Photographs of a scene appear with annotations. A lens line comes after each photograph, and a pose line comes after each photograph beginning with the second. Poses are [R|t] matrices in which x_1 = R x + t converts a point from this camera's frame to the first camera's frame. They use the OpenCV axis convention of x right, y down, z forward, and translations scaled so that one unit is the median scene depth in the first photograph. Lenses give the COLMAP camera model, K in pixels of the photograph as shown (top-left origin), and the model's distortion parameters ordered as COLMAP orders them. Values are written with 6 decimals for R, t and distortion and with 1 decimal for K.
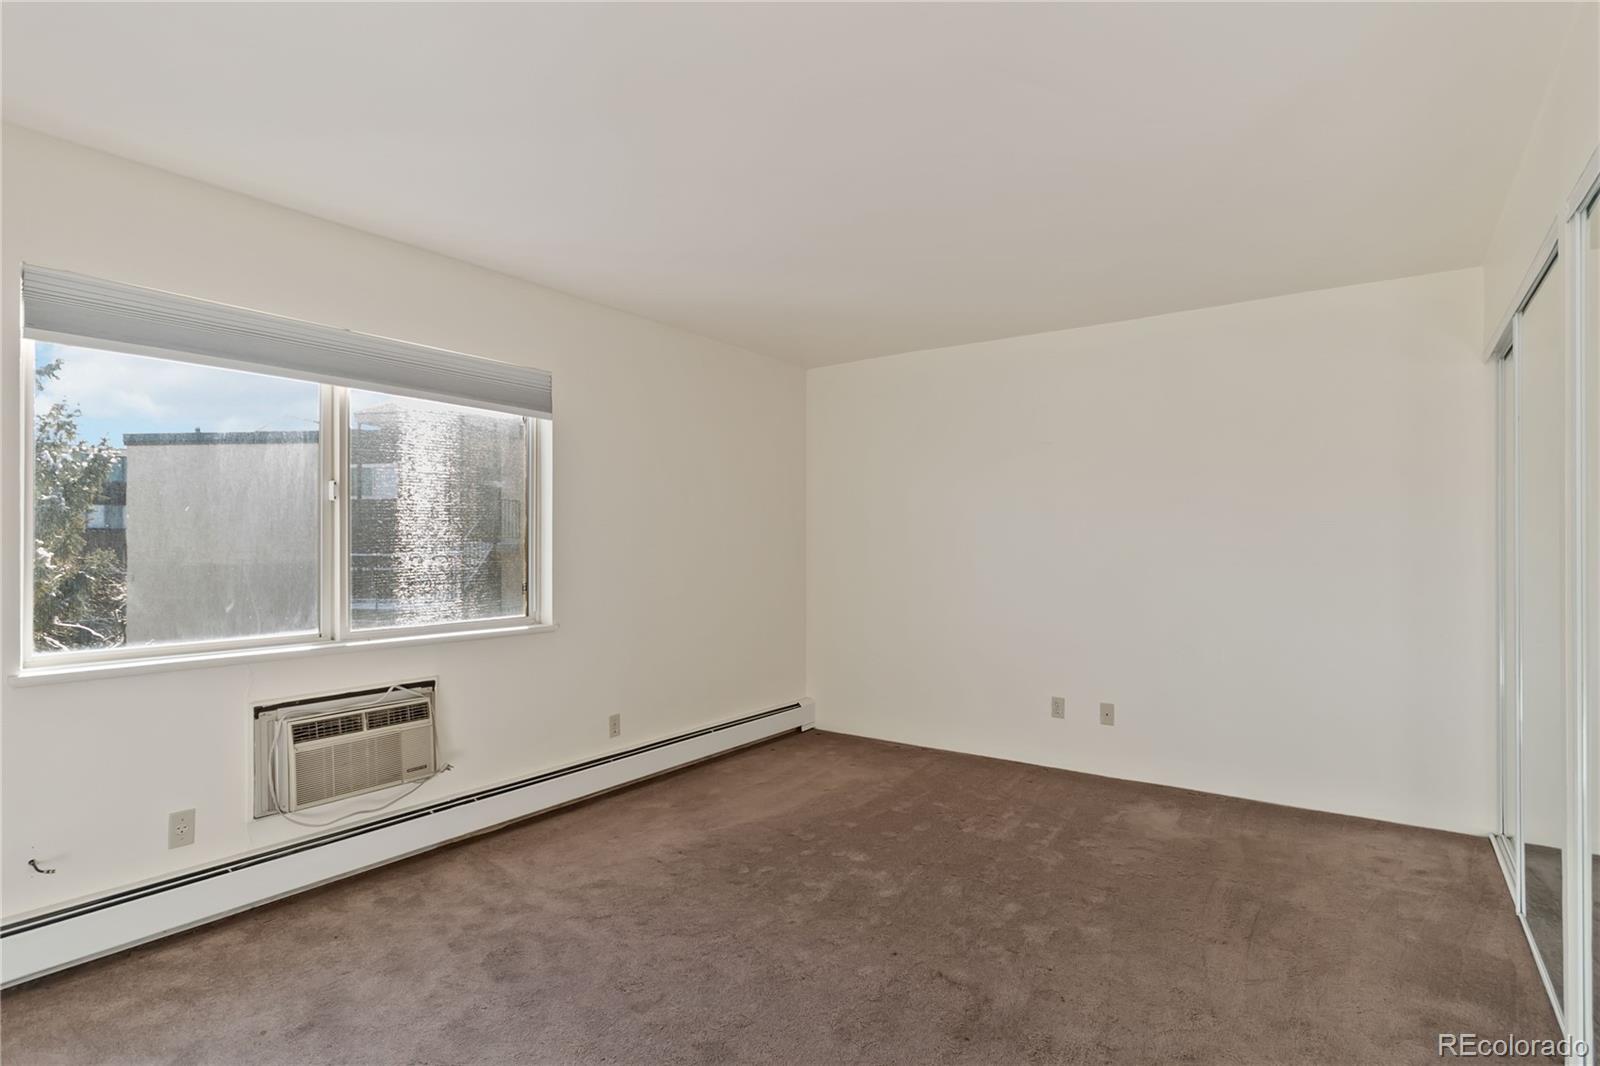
lens RADIAL K [[804.8, 0, 796.9], [0, 804.8, 546.4], [0, 0, 1]] dist [0.001807, -0.002190]
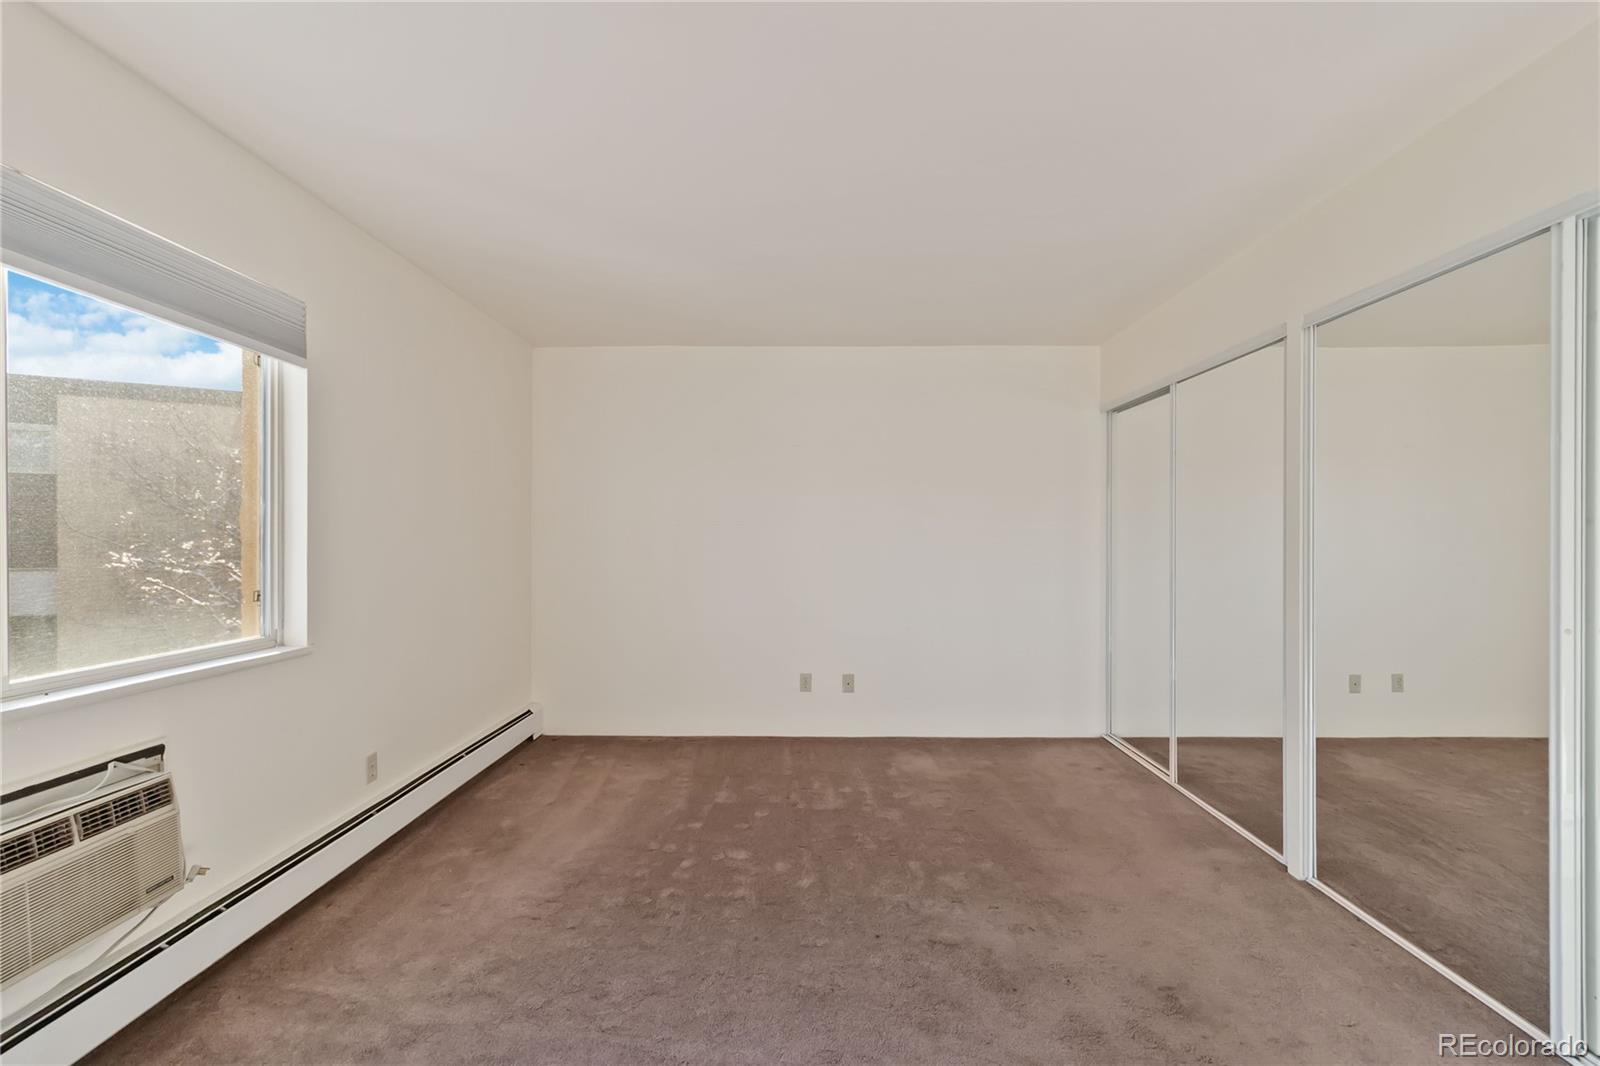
lens RADIAL K [[741.9, 0, 805.0], [0, 741.9, 543.6], [0, 0, 1]] dist [-0.000351, -0.000145]
pose [[0.821312, -0.004494, 0.570462, -0.346193], [0.001415, 0.999982, 0.005840, 0.000442], [-0.570478, -0.003989, 0.821303, 0.197431]]
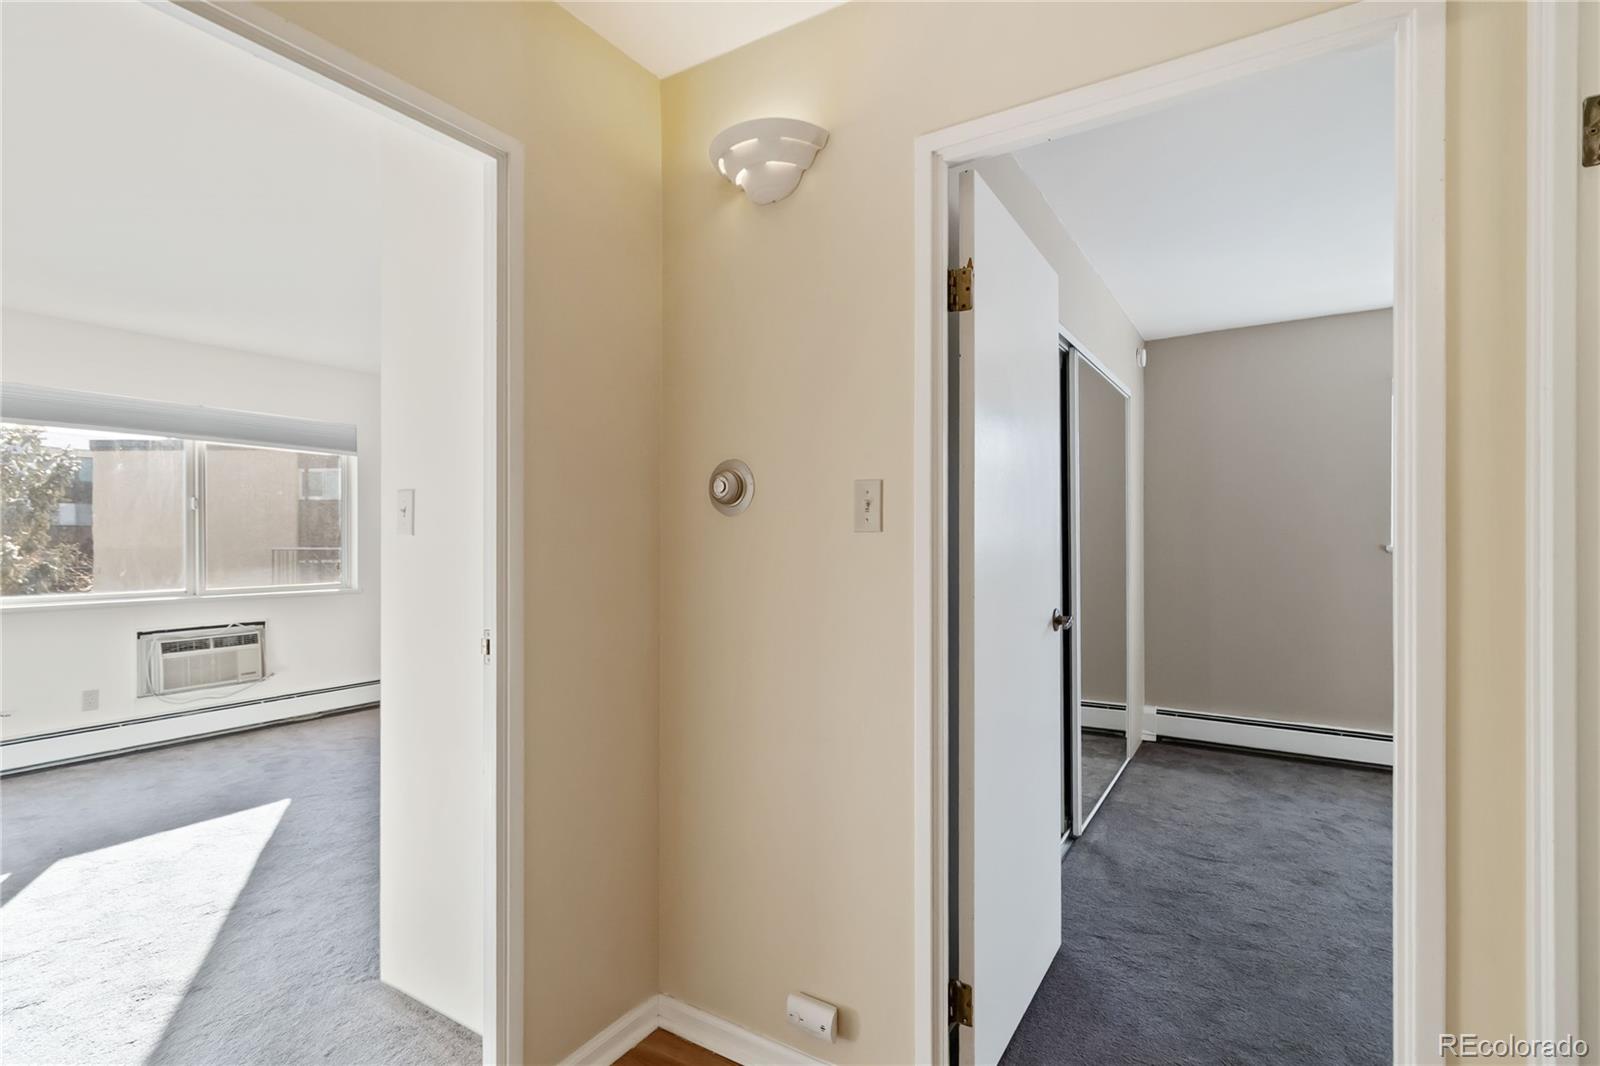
lens RADIAL K [[741.9, 0, 803.1], [0, 741.9, 542.1], [0, 0, 1]] dist [-0.000351, -0.000145]
pose [[0.997981, -0.002464, 0.063471, 0.503105], [0.002387, 0.999996, 0.001280, 0.008200], [-0.063474, -0.001126, 0.997983, -0.521025]]
